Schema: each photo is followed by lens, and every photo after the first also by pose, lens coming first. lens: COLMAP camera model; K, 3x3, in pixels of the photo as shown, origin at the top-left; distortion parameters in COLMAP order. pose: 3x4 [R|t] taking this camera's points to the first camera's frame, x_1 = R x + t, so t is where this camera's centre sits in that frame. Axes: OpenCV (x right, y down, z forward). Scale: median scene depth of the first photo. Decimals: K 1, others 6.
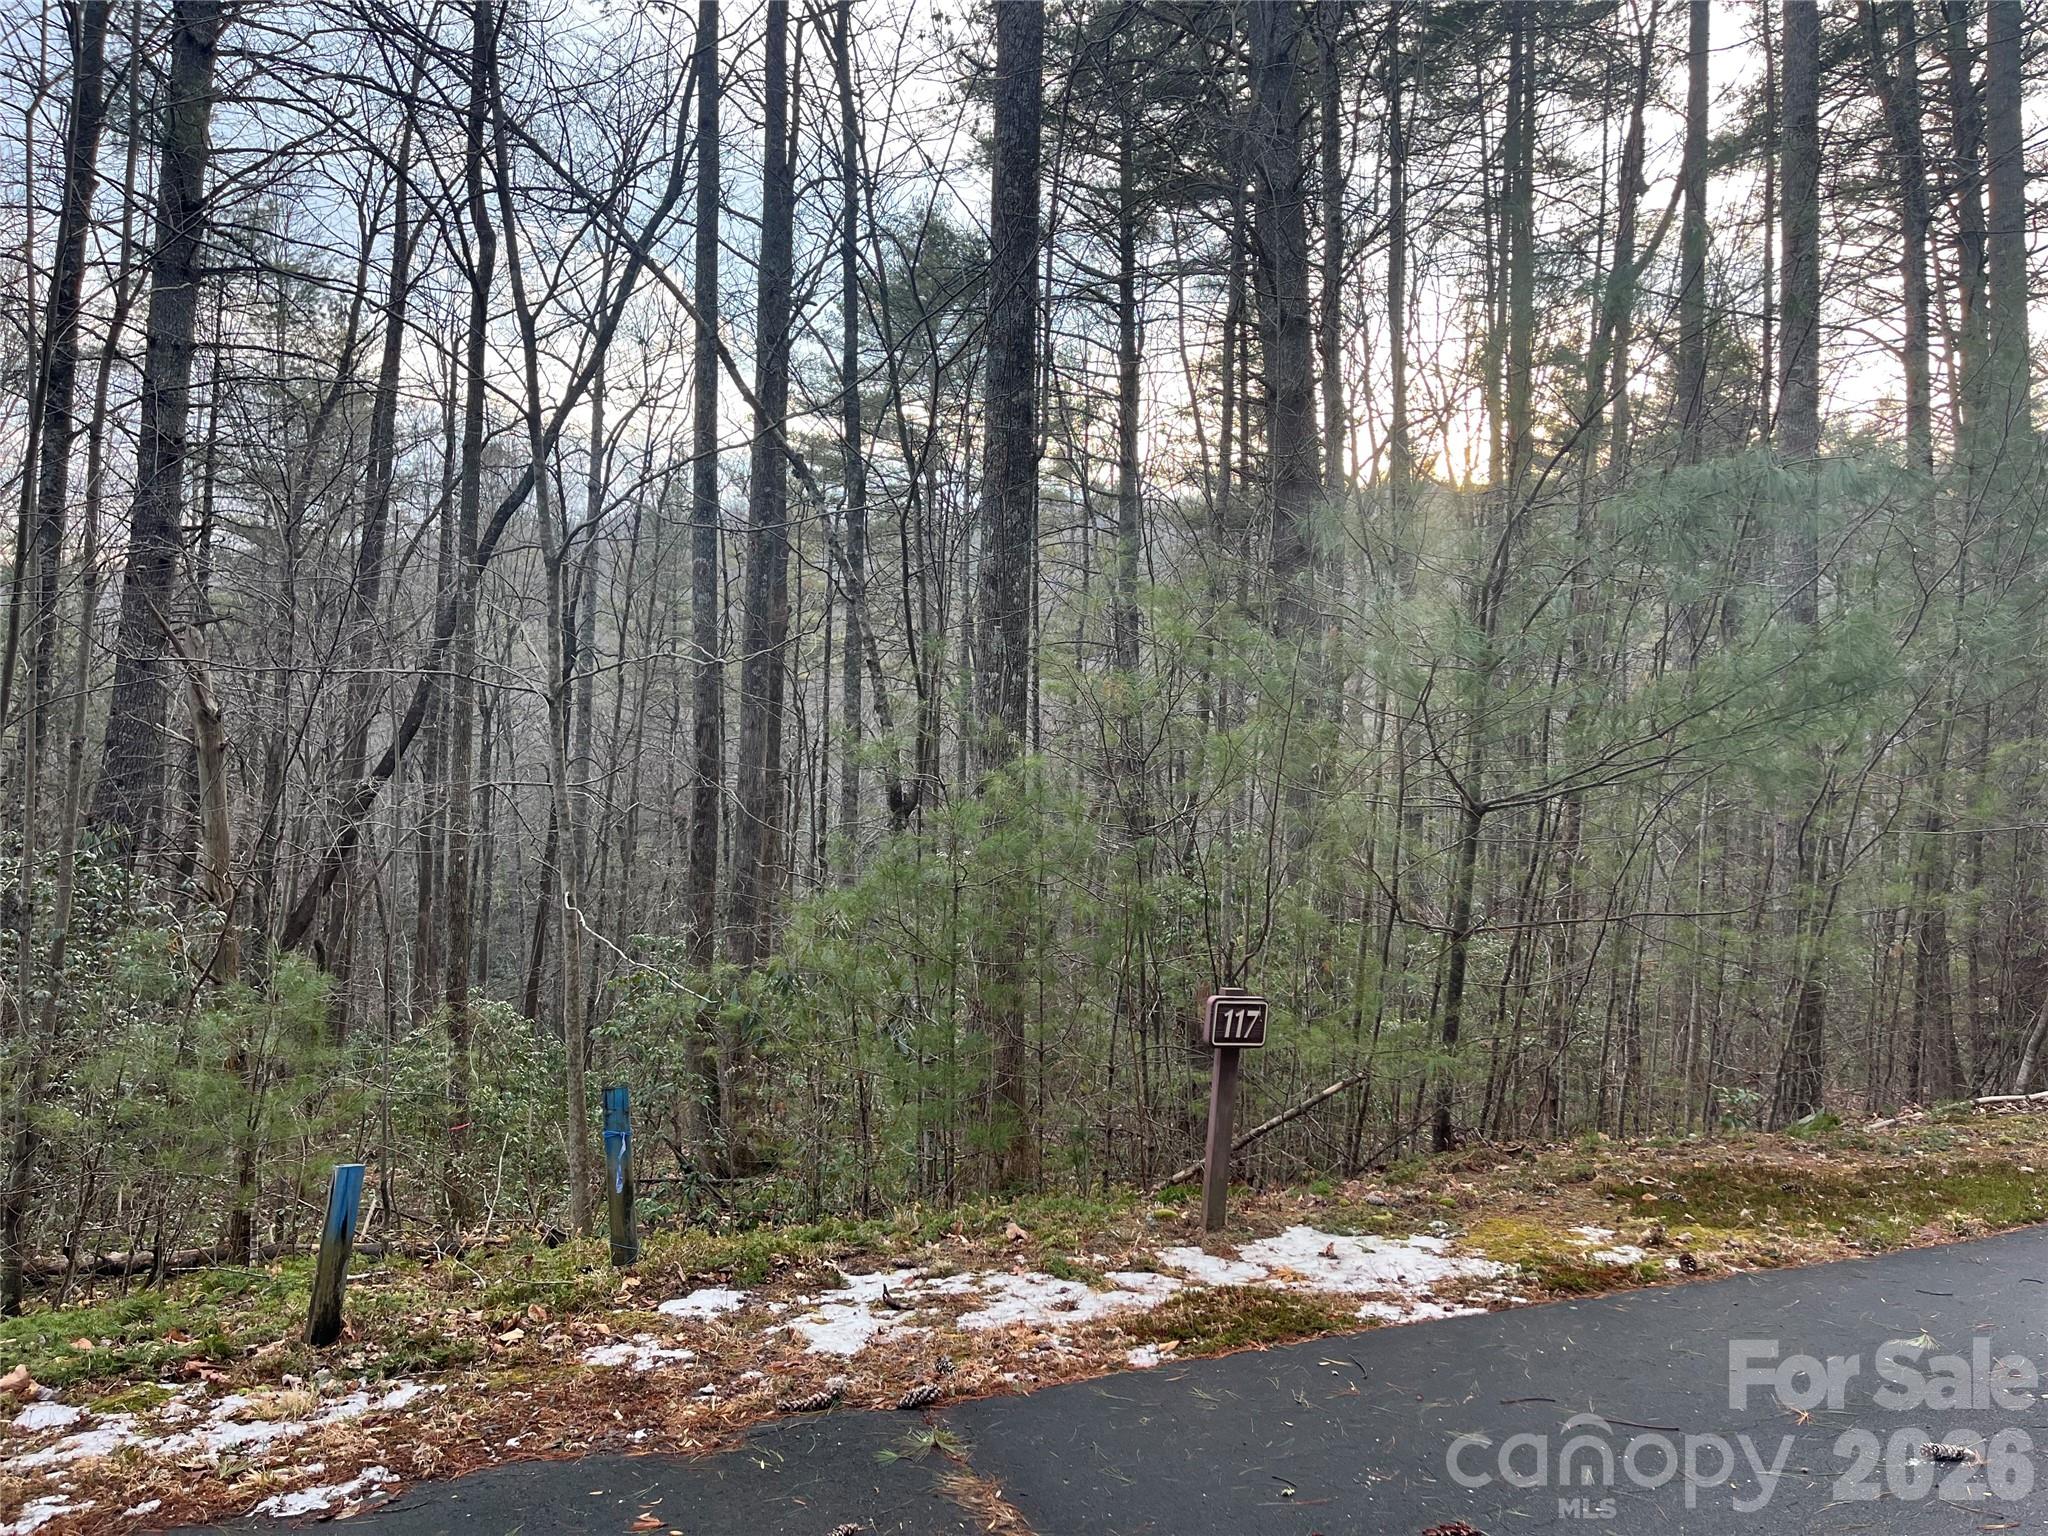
lens RADIAL K [[1532.2, 0, 1008.7], [0, 1532.2, 758.5], [0, 0, 1]] dist [0.030874, -0.000757]
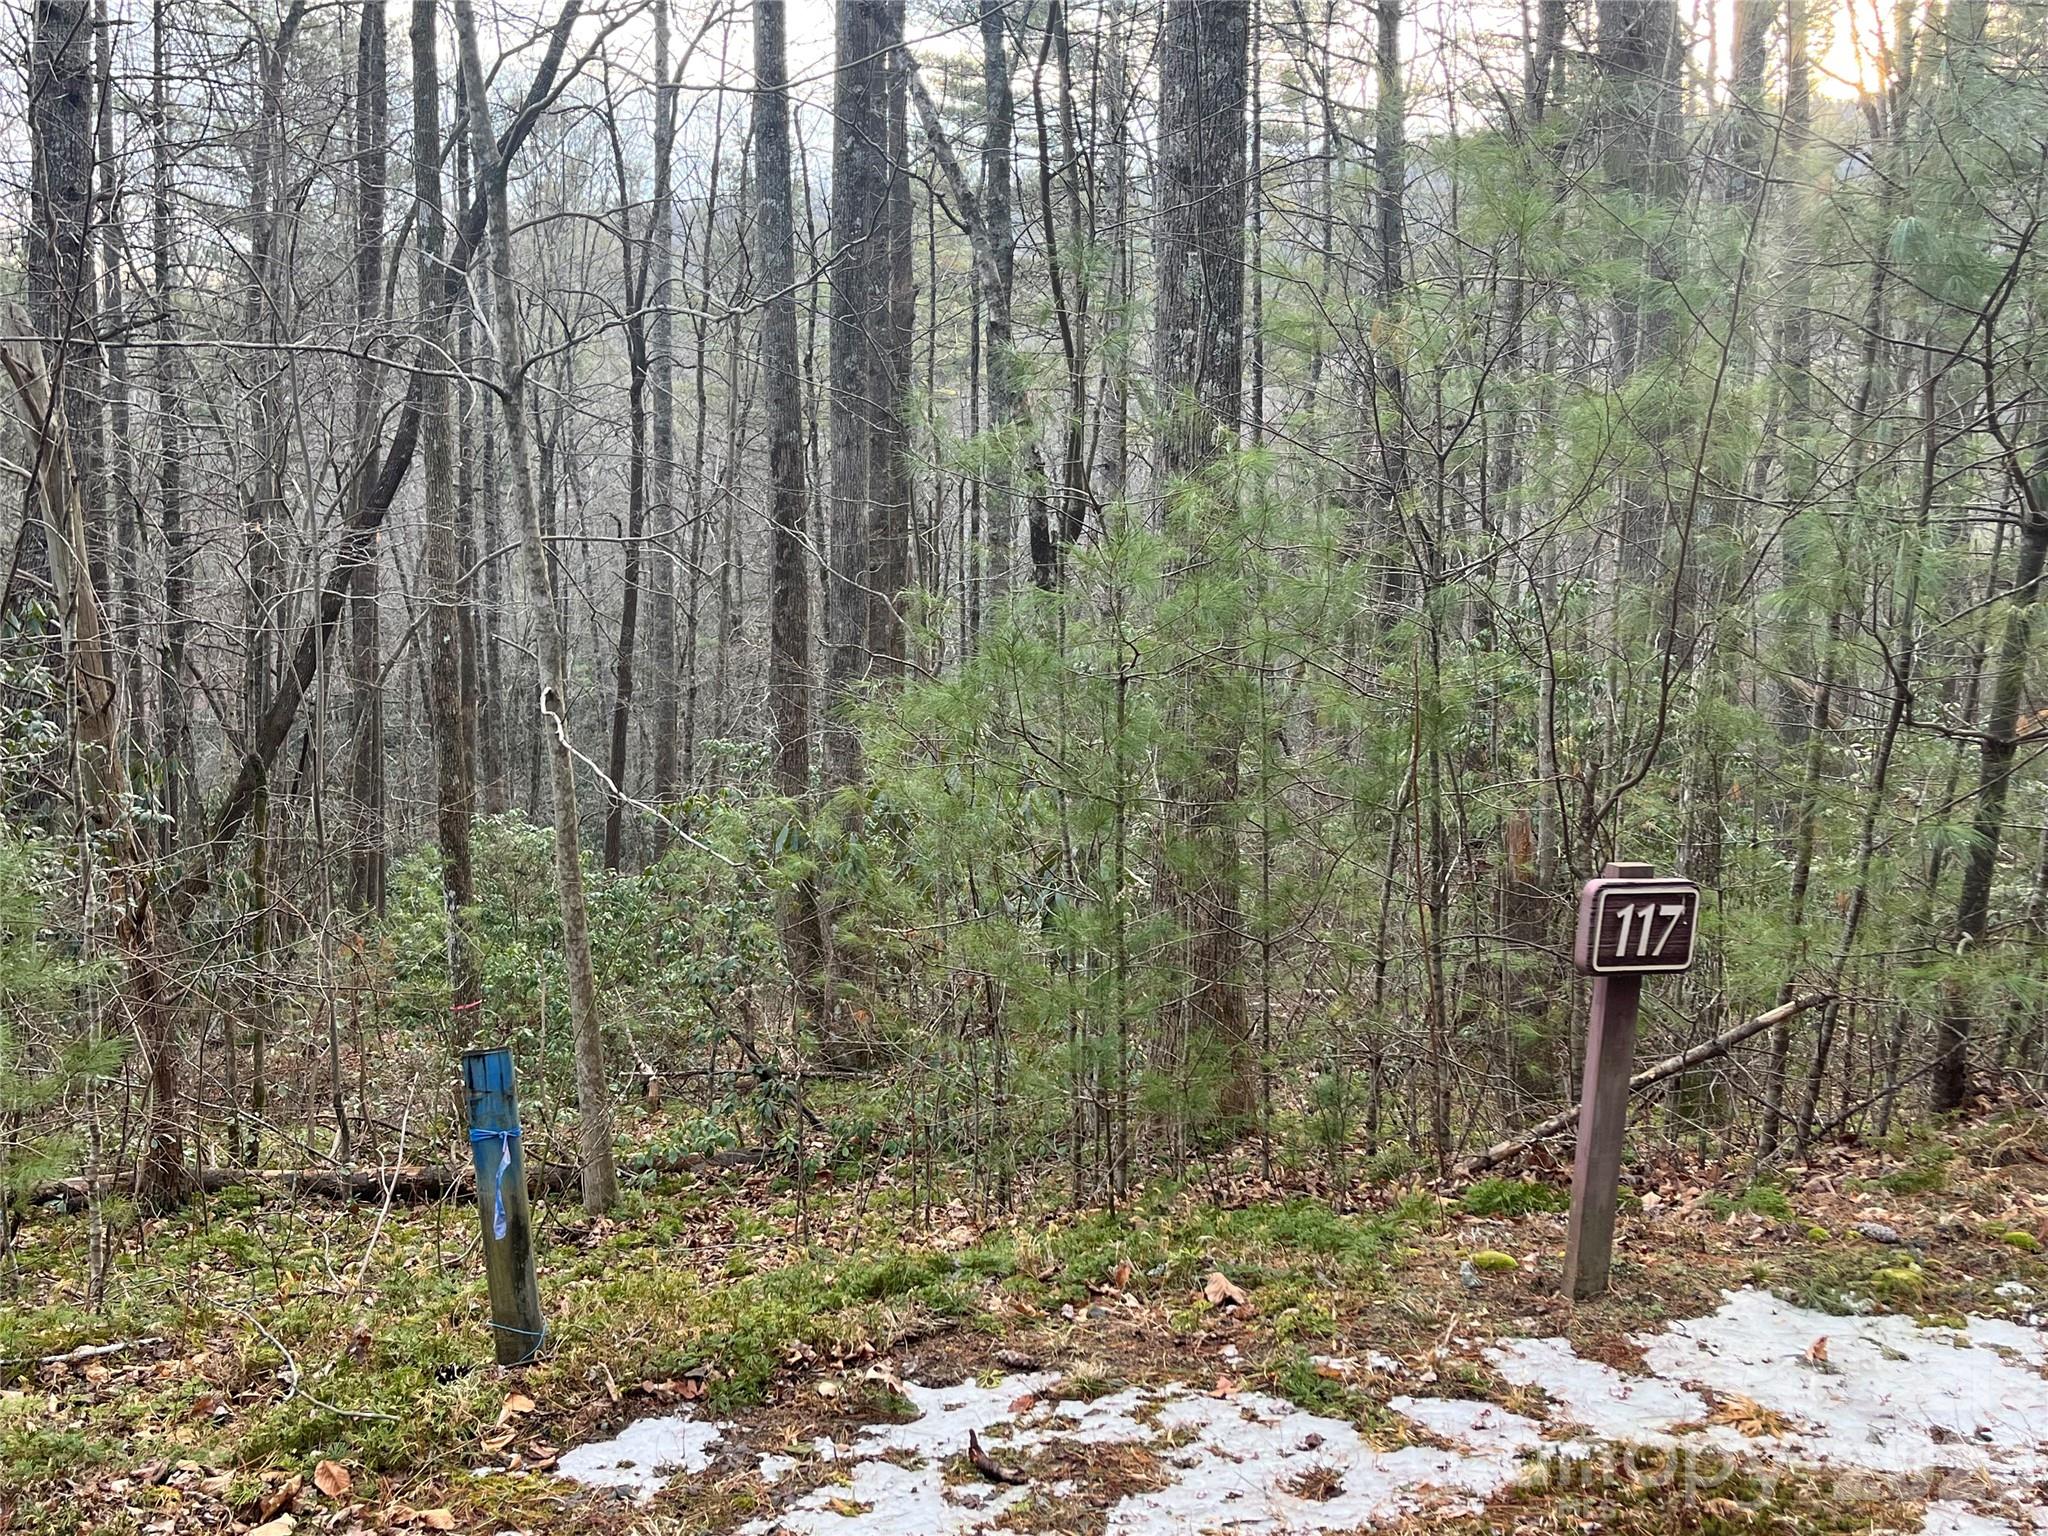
lens RADIAL K [[1930.7, 0, 1006.7], [0, 1930.7, 769.6], [0, 0, 1]] dist [0.027470, 0.000000]
pose [[0.993526, -0.008628, -0.113280, 0.008439], [0.023986, 0.990565, 0.134928, 0.024257], [0.111048, -0.136772, 0.984359, 0.352509]]
